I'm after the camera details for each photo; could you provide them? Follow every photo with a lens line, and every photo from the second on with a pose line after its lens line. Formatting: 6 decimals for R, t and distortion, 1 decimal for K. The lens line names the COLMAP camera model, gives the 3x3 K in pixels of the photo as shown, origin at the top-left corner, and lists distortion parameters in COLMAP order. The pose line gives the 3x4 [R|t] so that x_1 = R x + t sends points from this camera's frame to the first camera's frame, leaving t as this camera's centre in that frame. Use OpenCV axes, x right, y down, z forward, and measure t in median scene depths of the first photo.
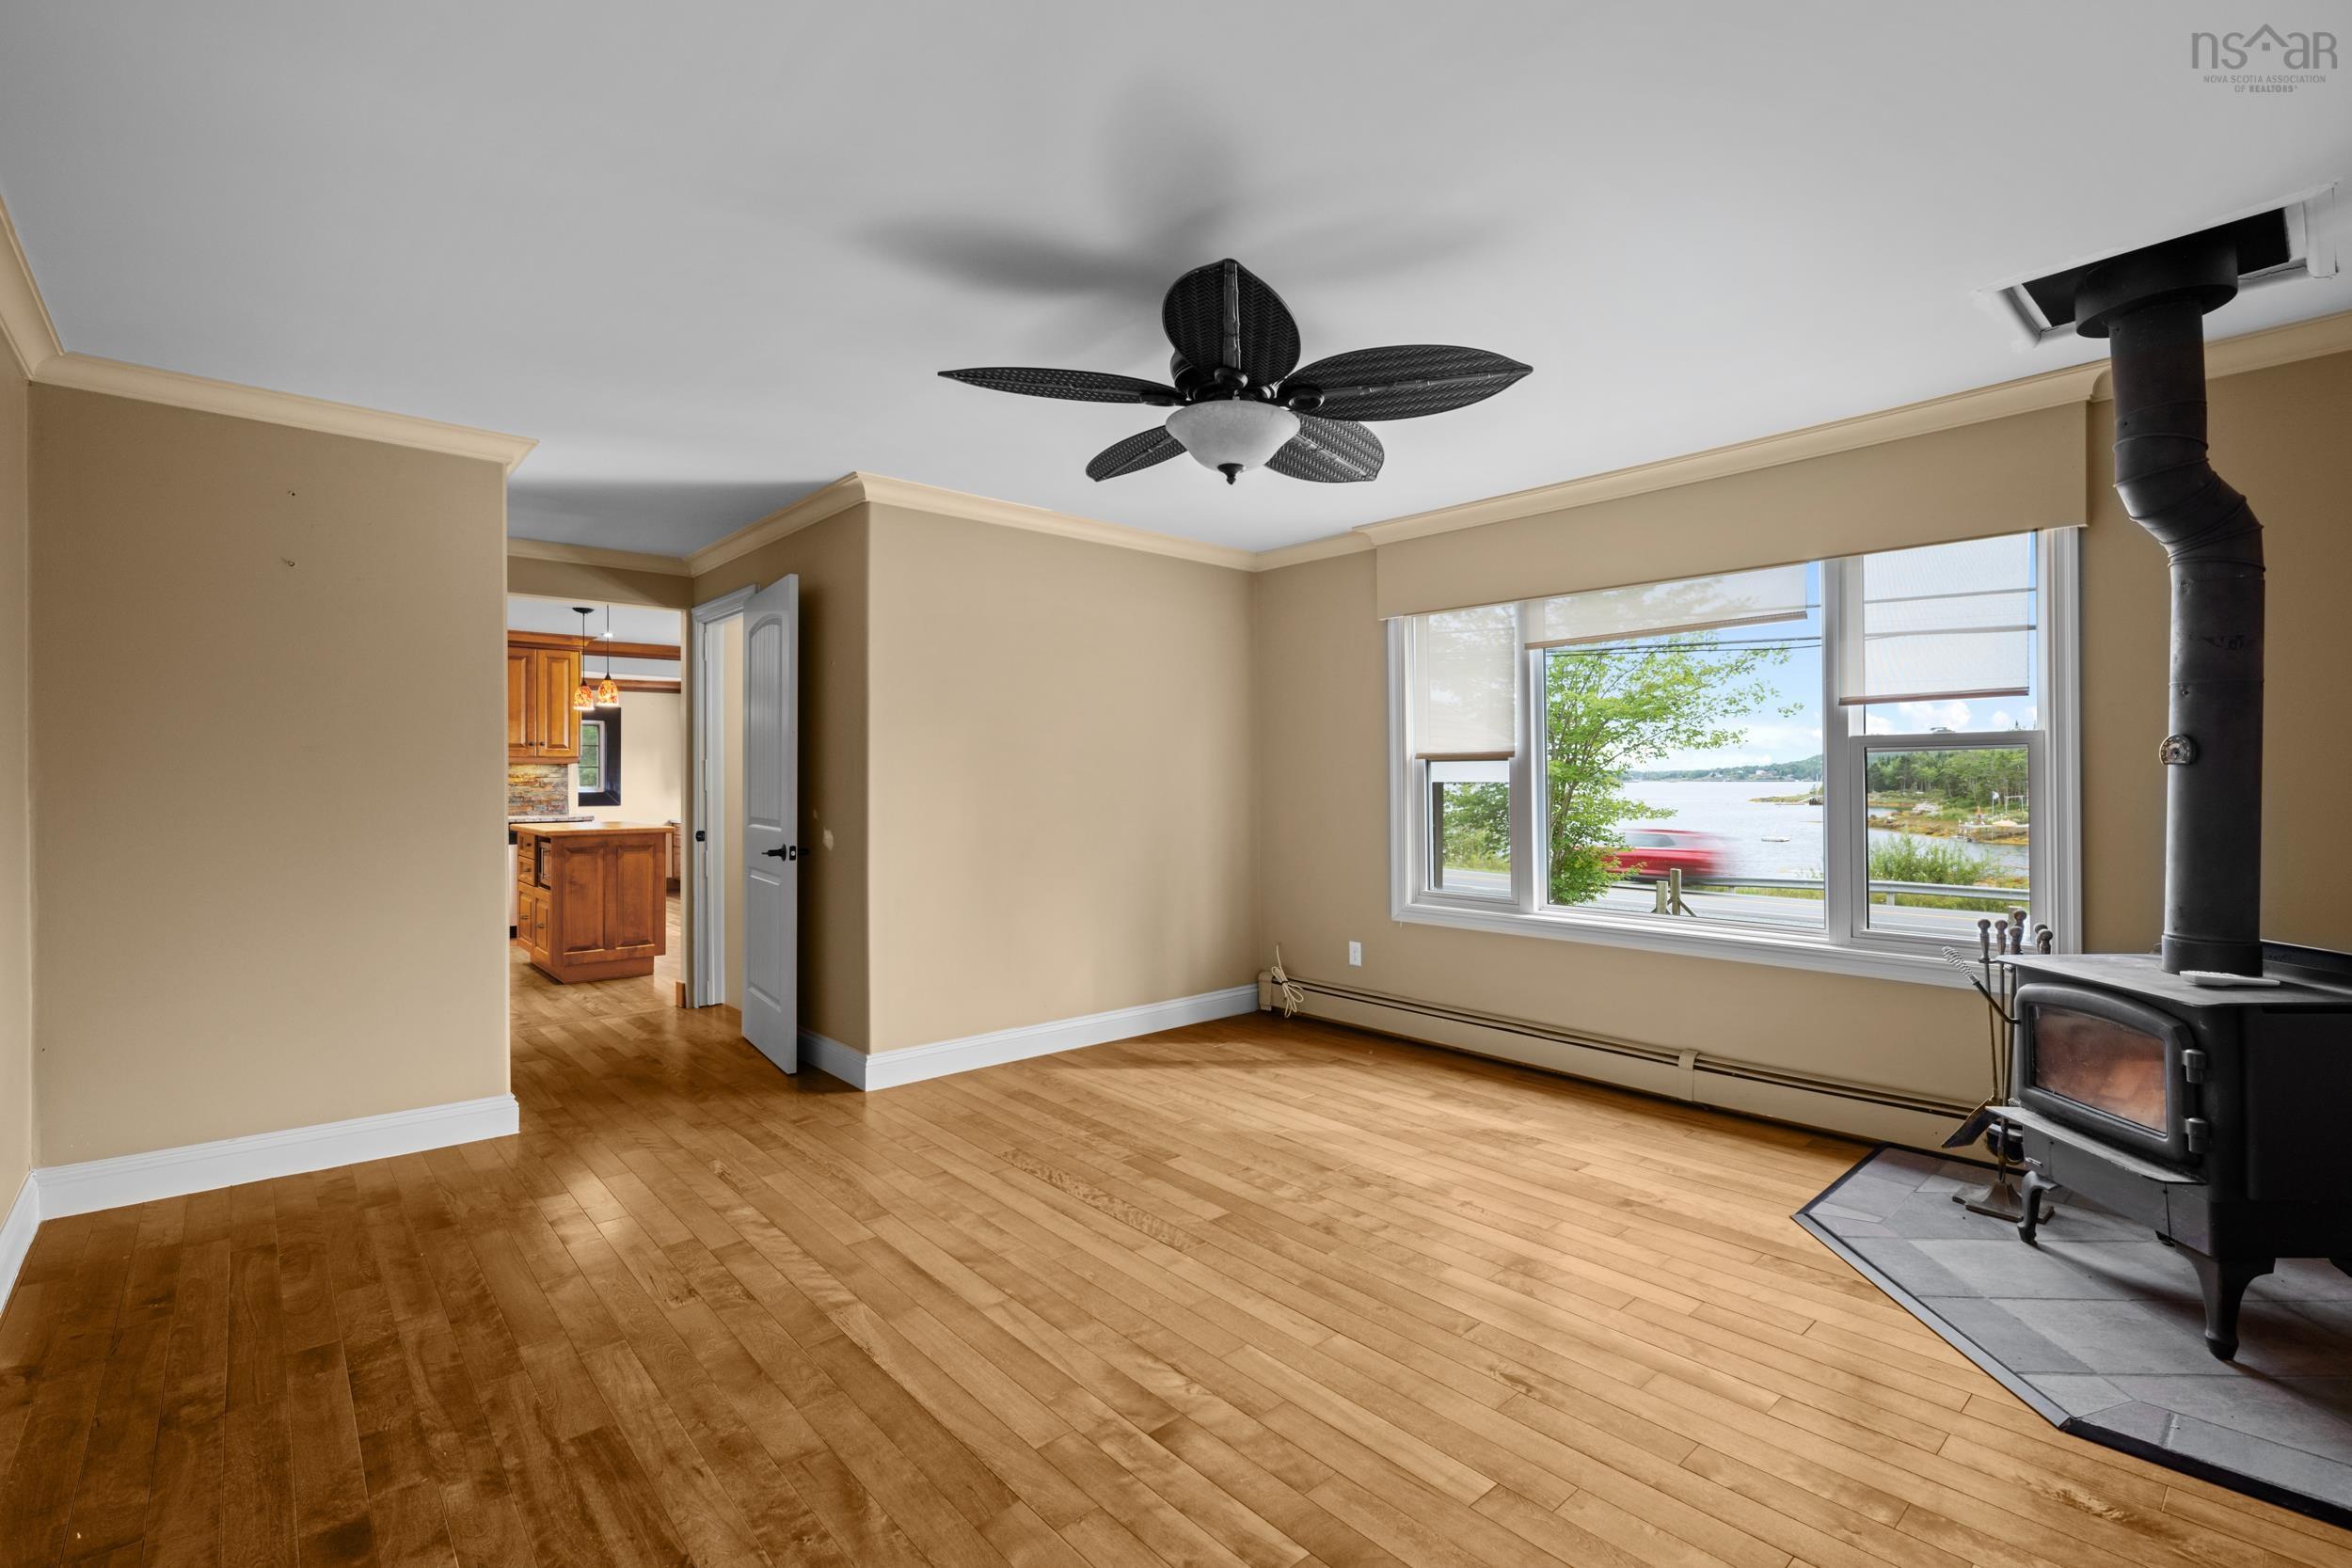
lens RADIAL K [[1044.7, 0, 1185.7], [0, 1044.7, 779.6], [0, 0, 1]] dist [-0.002282, 0.000179]
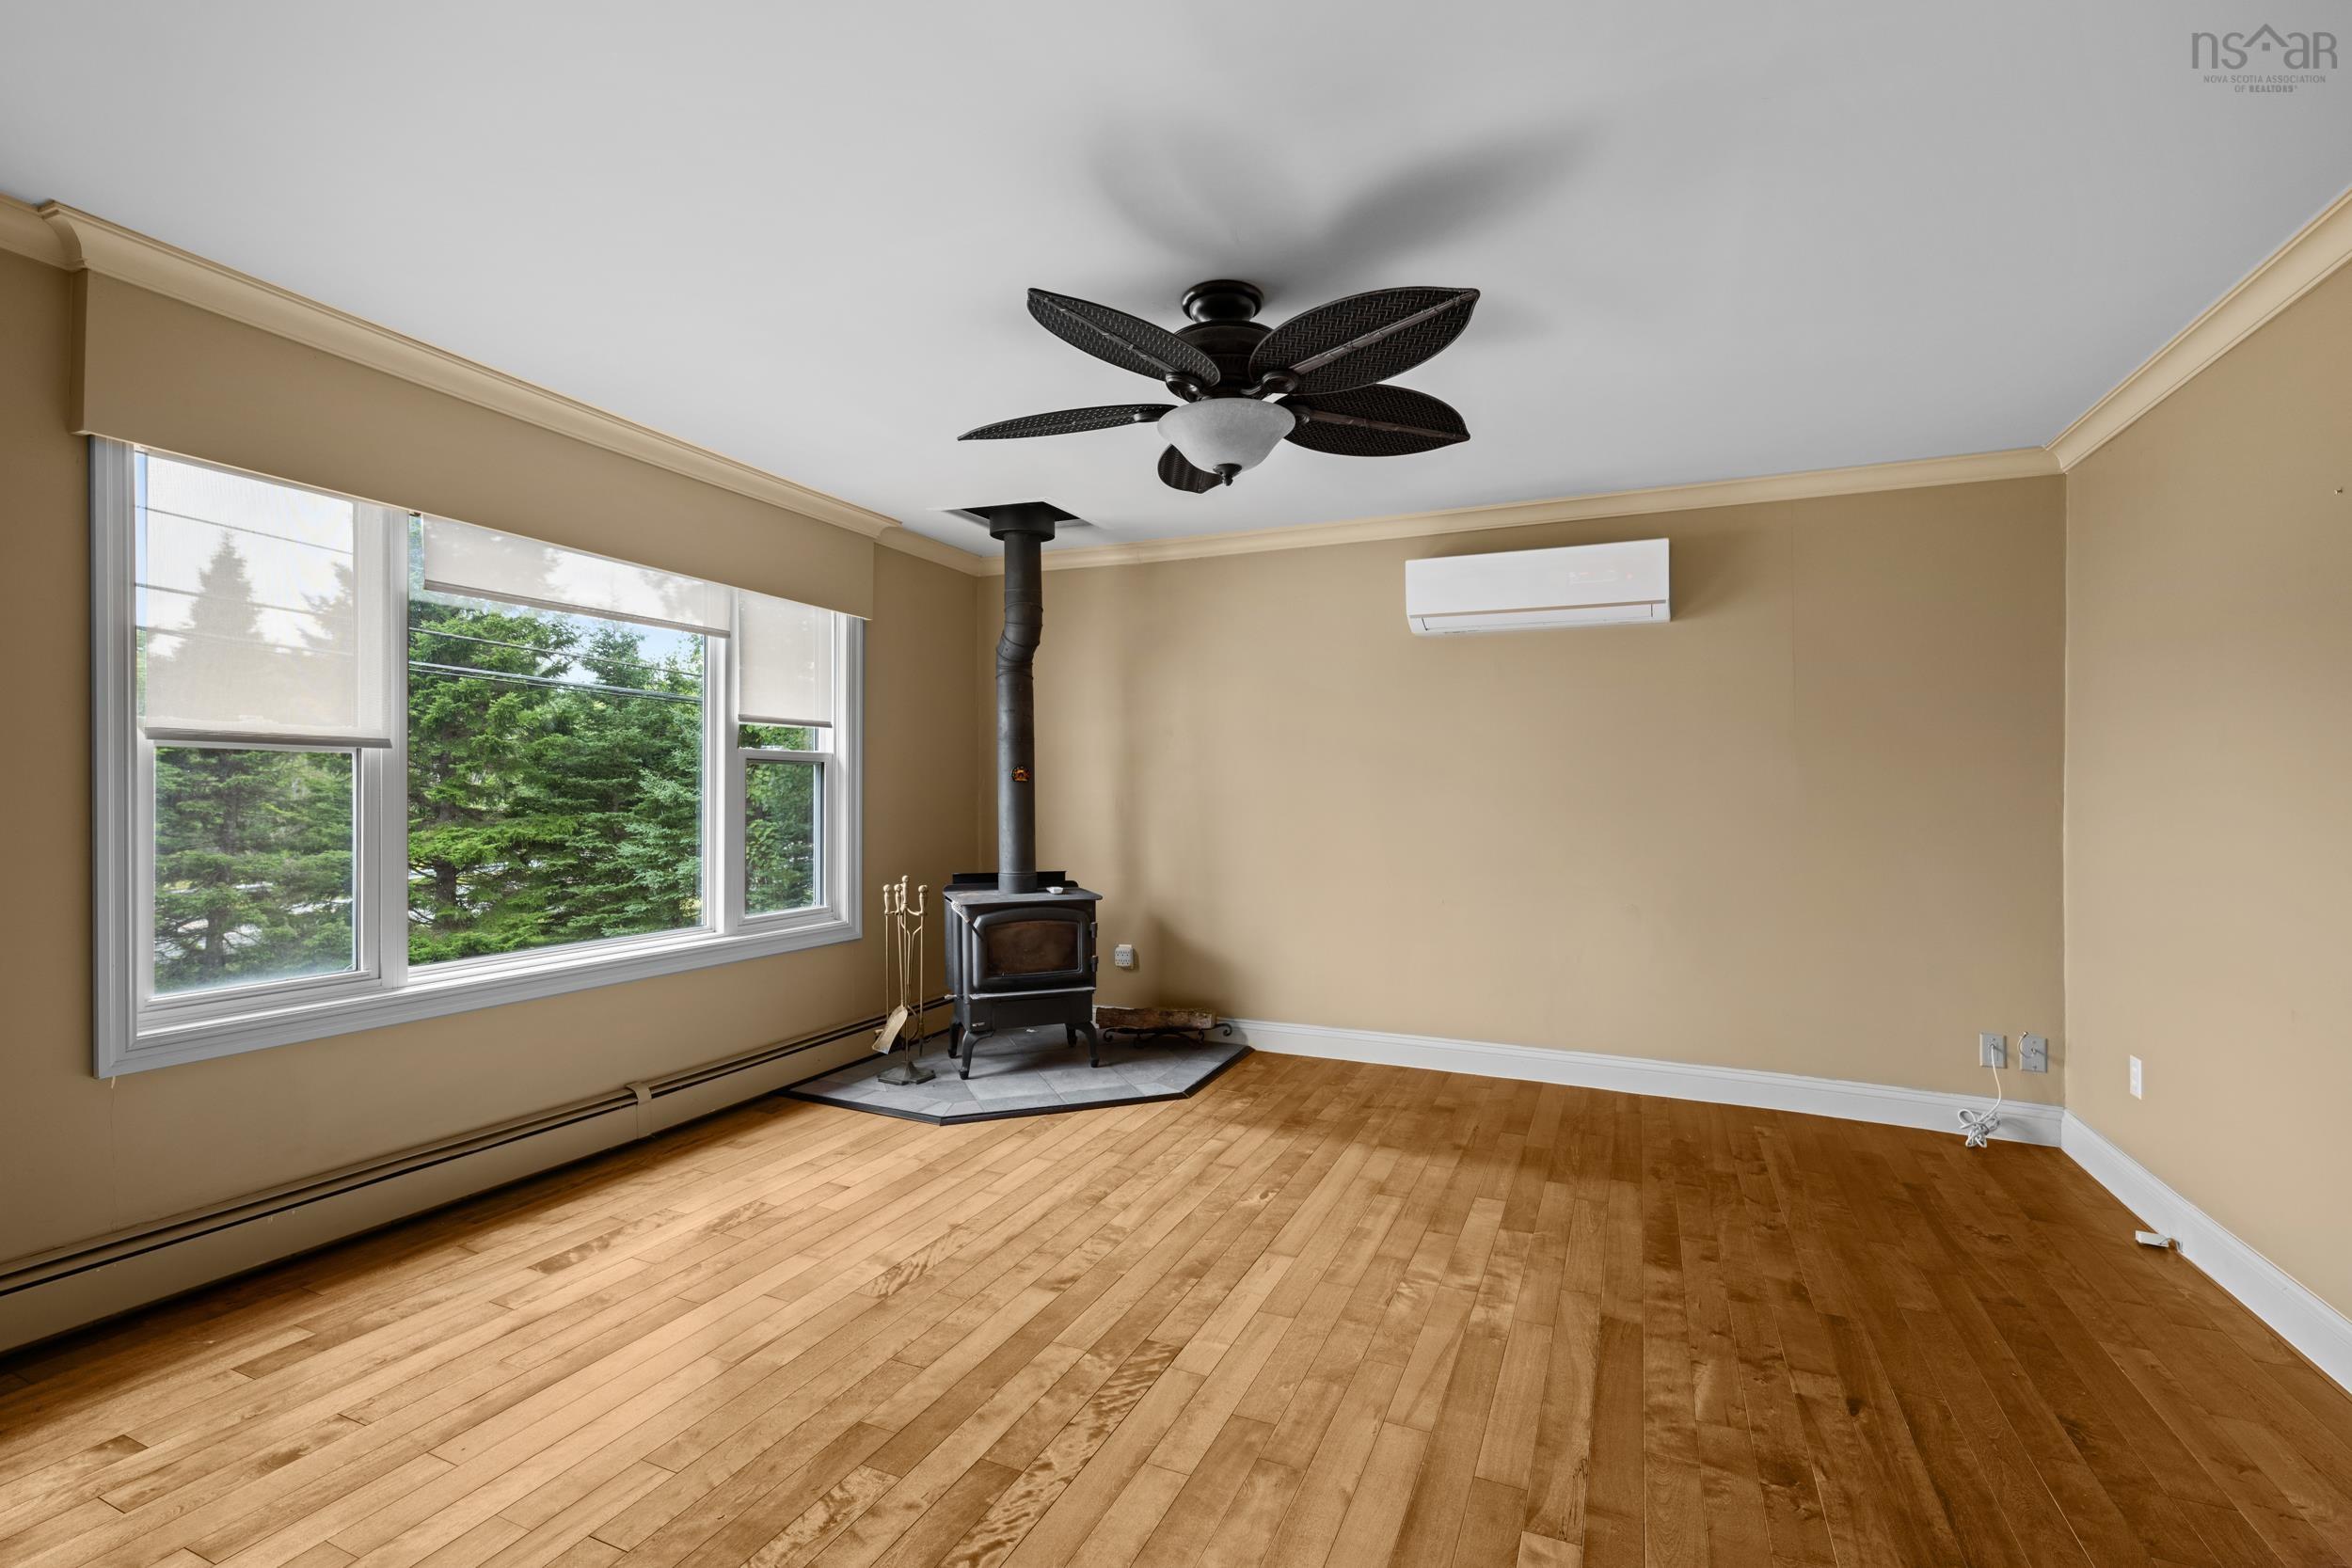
lens RADIAL K [[1044.7, 0, 1186.6], [0, 1044.7, 789.6], [0, 0, 1]] dist [-0.002282, 0.000179]
pose [[-0.409074, -0.002265, 0.912498, -0.655193], [-0.005908, 0.999983, -0.000167, 0.004020], [-0.912482, -0.005460, -0.409080, 1.144858]]
